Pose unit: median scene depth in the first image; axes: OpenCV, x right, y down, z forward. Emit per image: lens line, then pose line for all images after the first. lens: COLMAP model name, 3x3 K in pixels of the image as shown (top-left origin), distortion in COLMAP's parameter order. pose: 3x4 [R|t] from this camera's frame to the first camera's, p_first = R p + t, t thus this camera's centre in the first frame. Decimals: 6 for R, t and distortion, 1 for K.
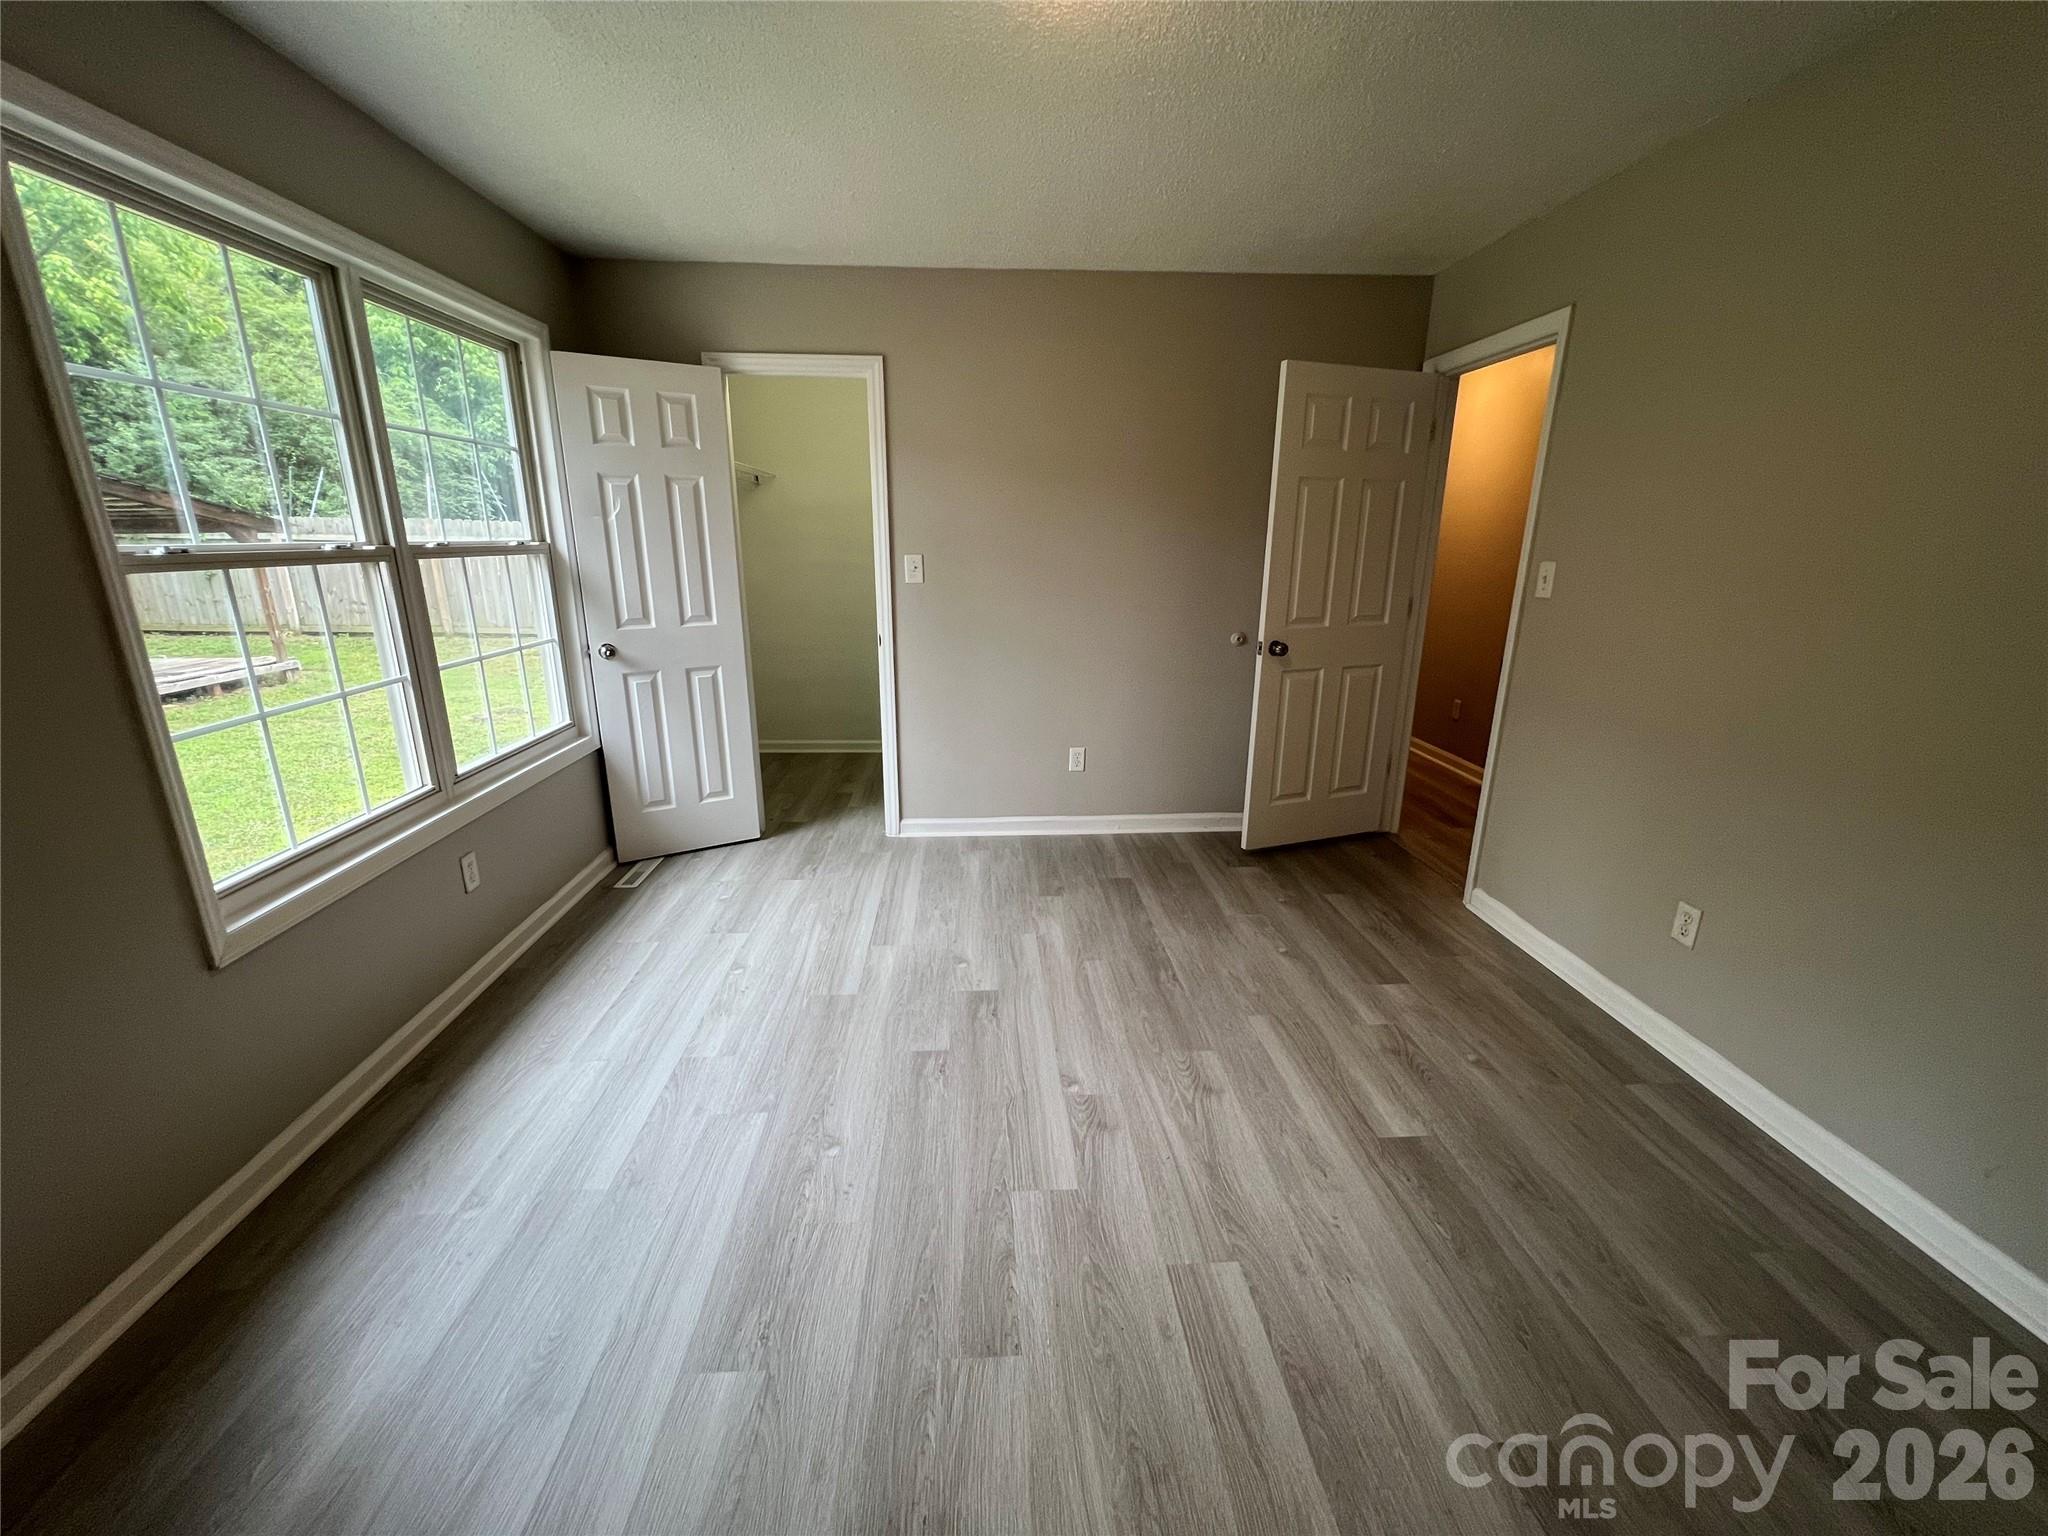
lens RADIAL K [[823.0, 0, 1016.5], [0, 823.0, 764.7], [0, 0, 1]] dist [-0.002596, 0.000562]
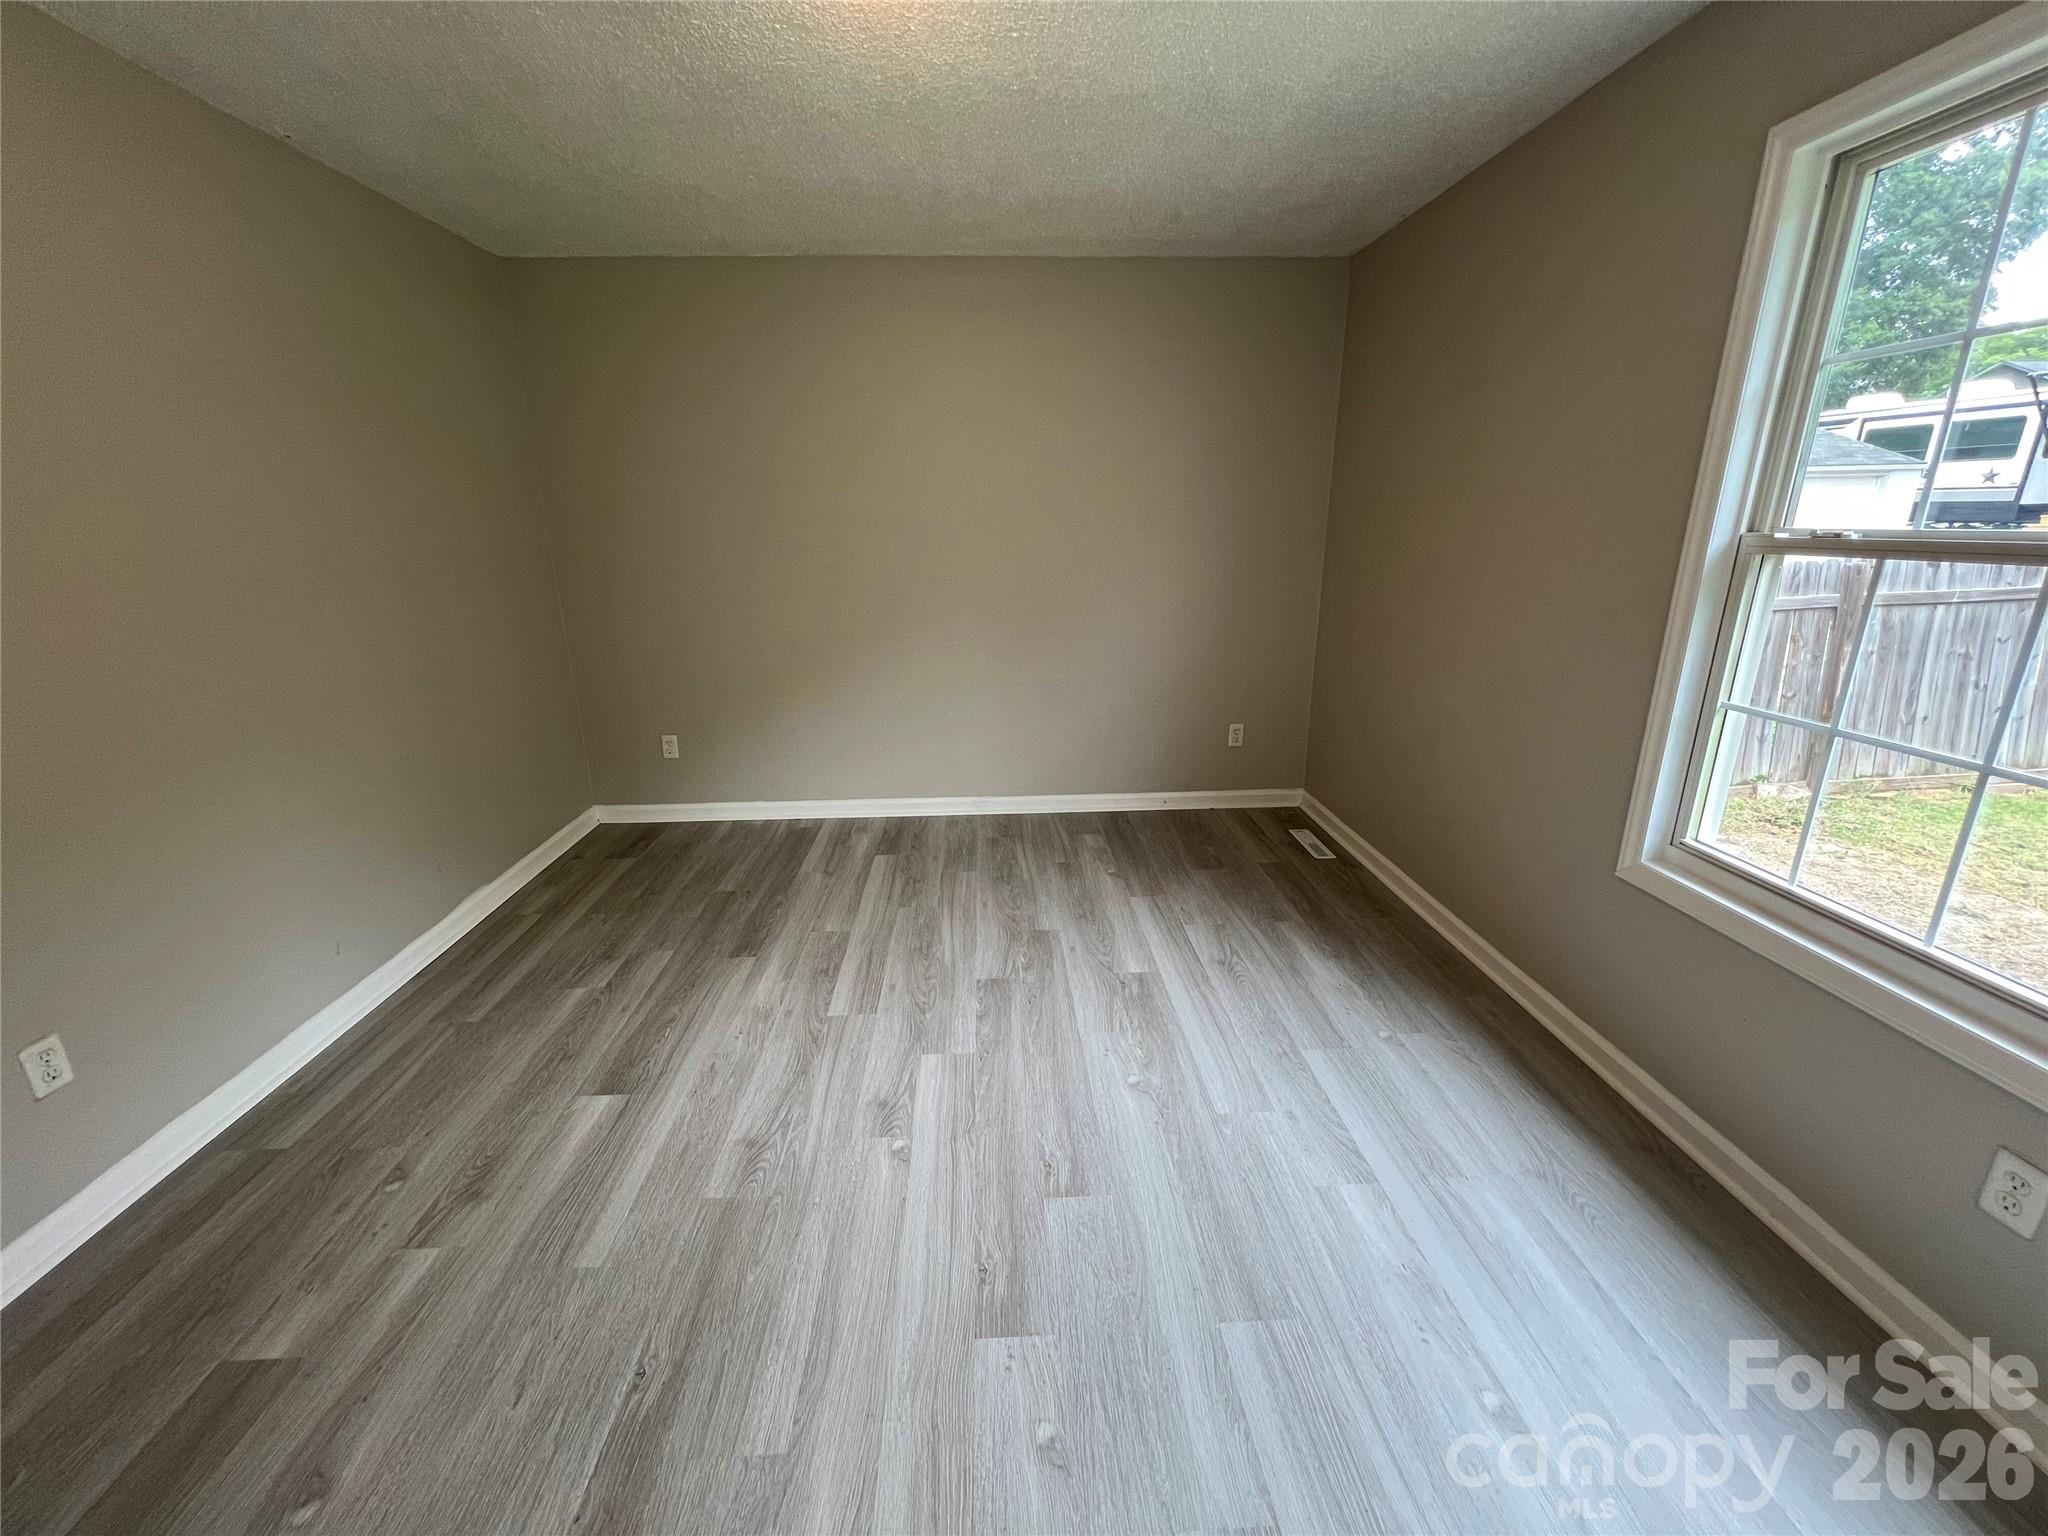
lens RADIAL K [[824.4, 0, 1015.5], [0, 824.4, 764.7], [0, 0, 1]] dist [-0.012516, 0.007325]
pose [[-0.999865, 0.007321, 0.014698, -0.074689], [0.014054, 0.844450, 0.535449, -0.439232], [-0.008491, 0.535584, -0.844439, 1.539374]]
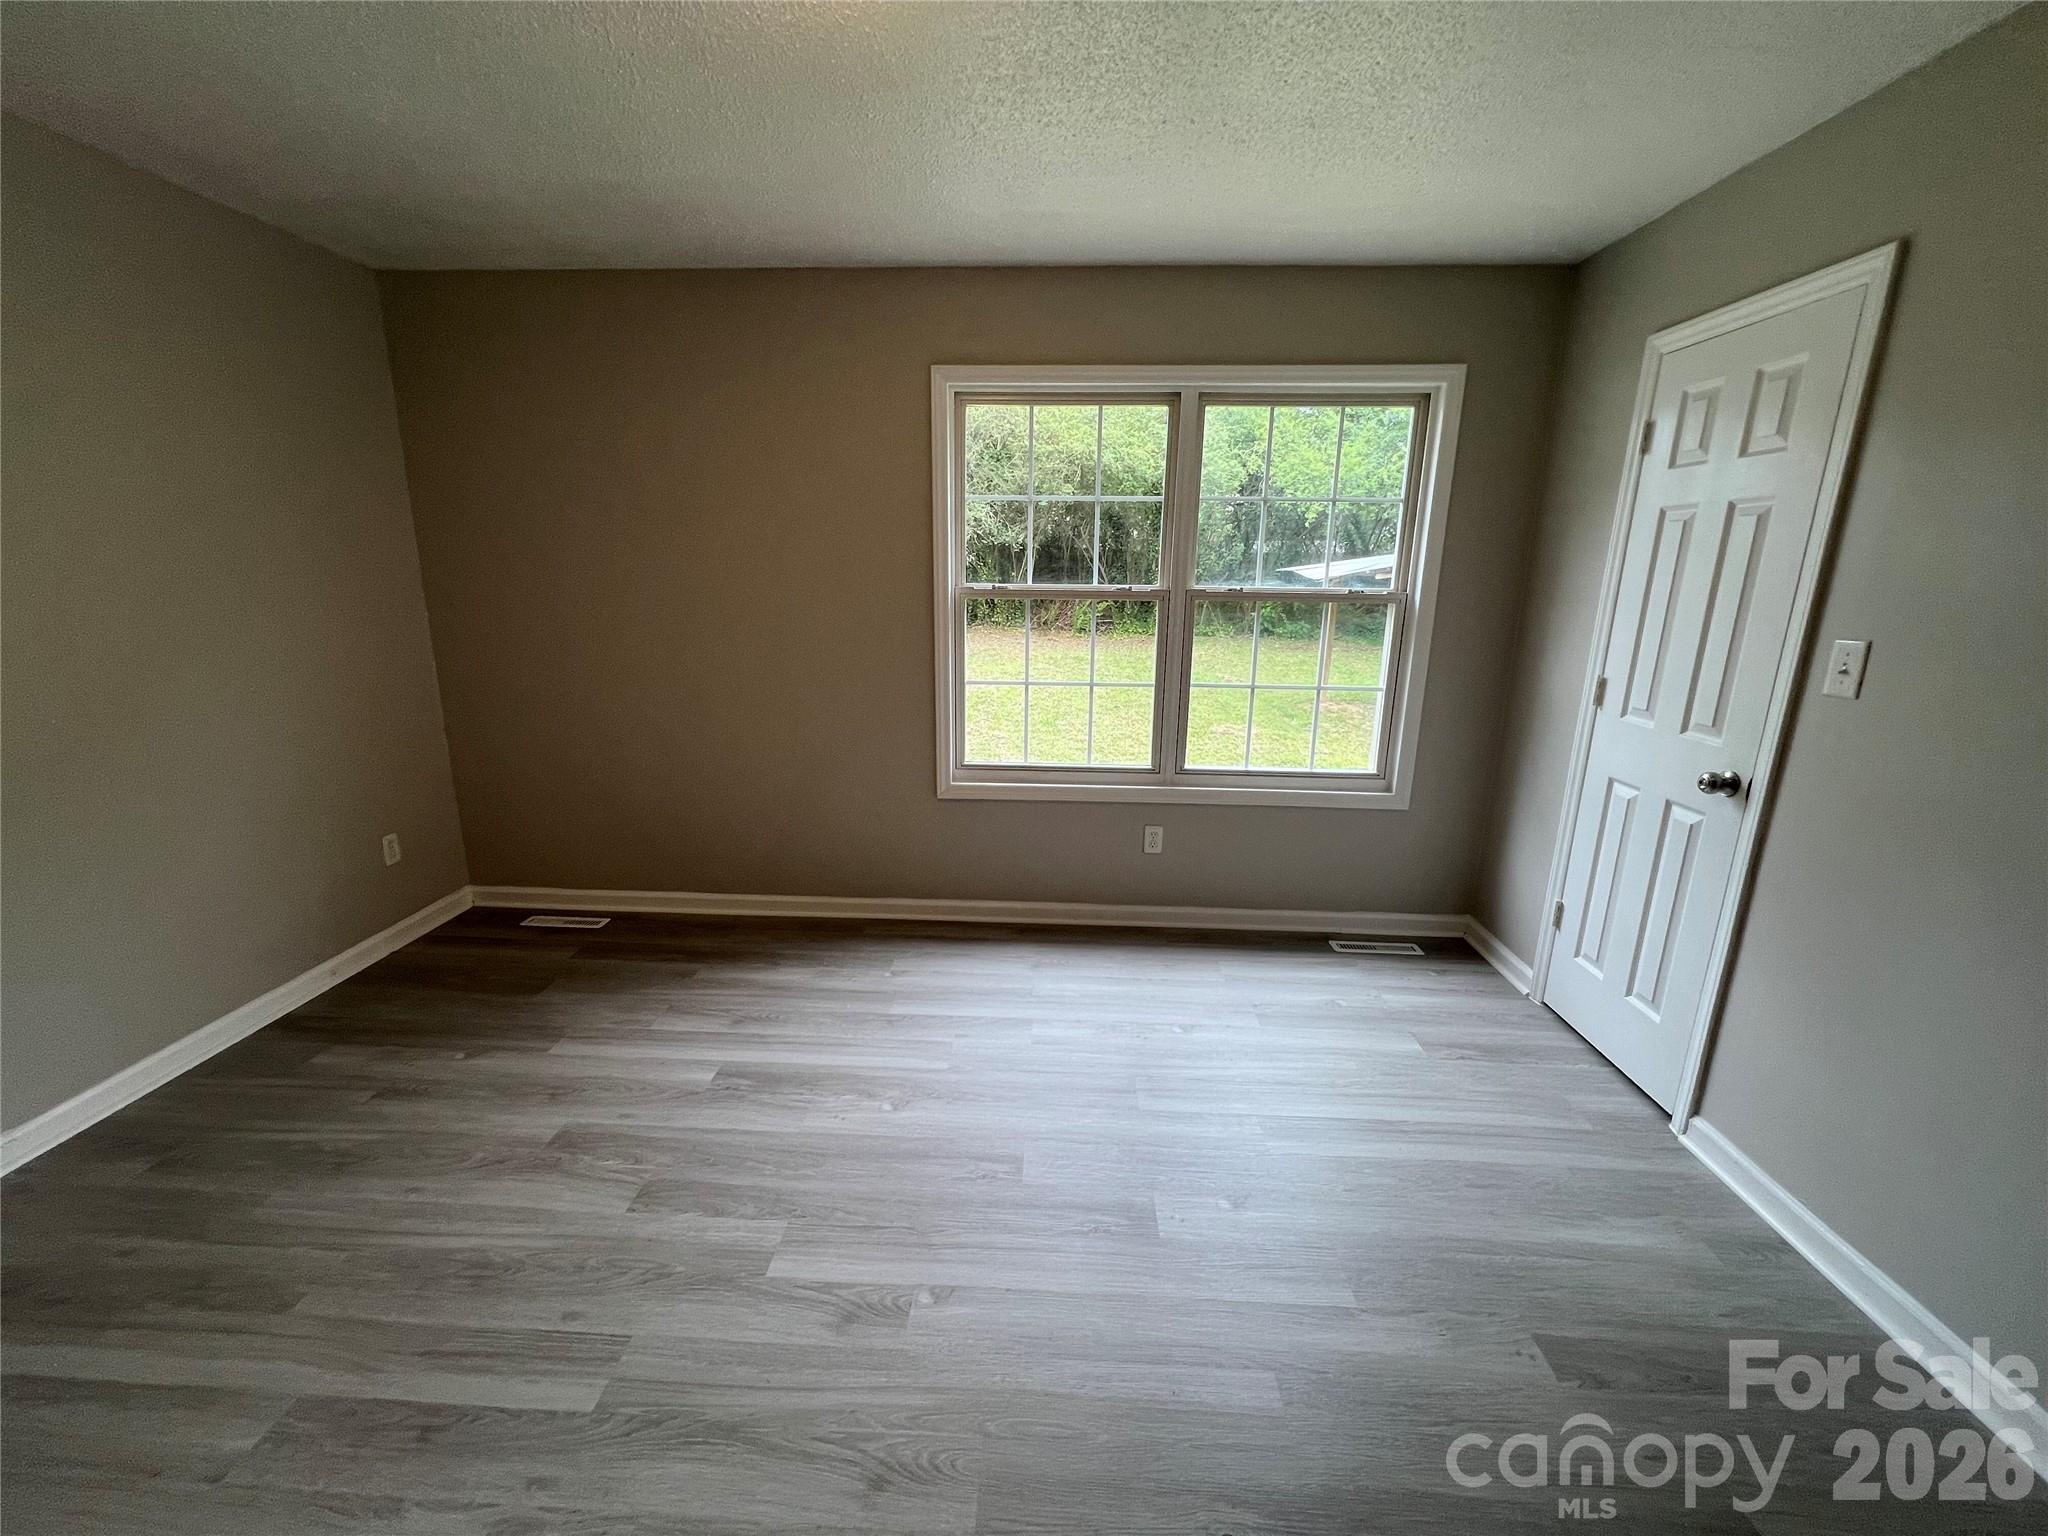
lens RADIAL K [[824.4, 0, 1015.5], [0, 824.4, 764.7], [0, 0, 1]] dist [-0.012516, 0.007325]
pose [[-0.105262, 0.229125, -0.967689, 0.693002], [-0.280552, 0.926725, 0.249943, -0.286658], [0.954049, 0.297797, -0.033267, 0.958598]]
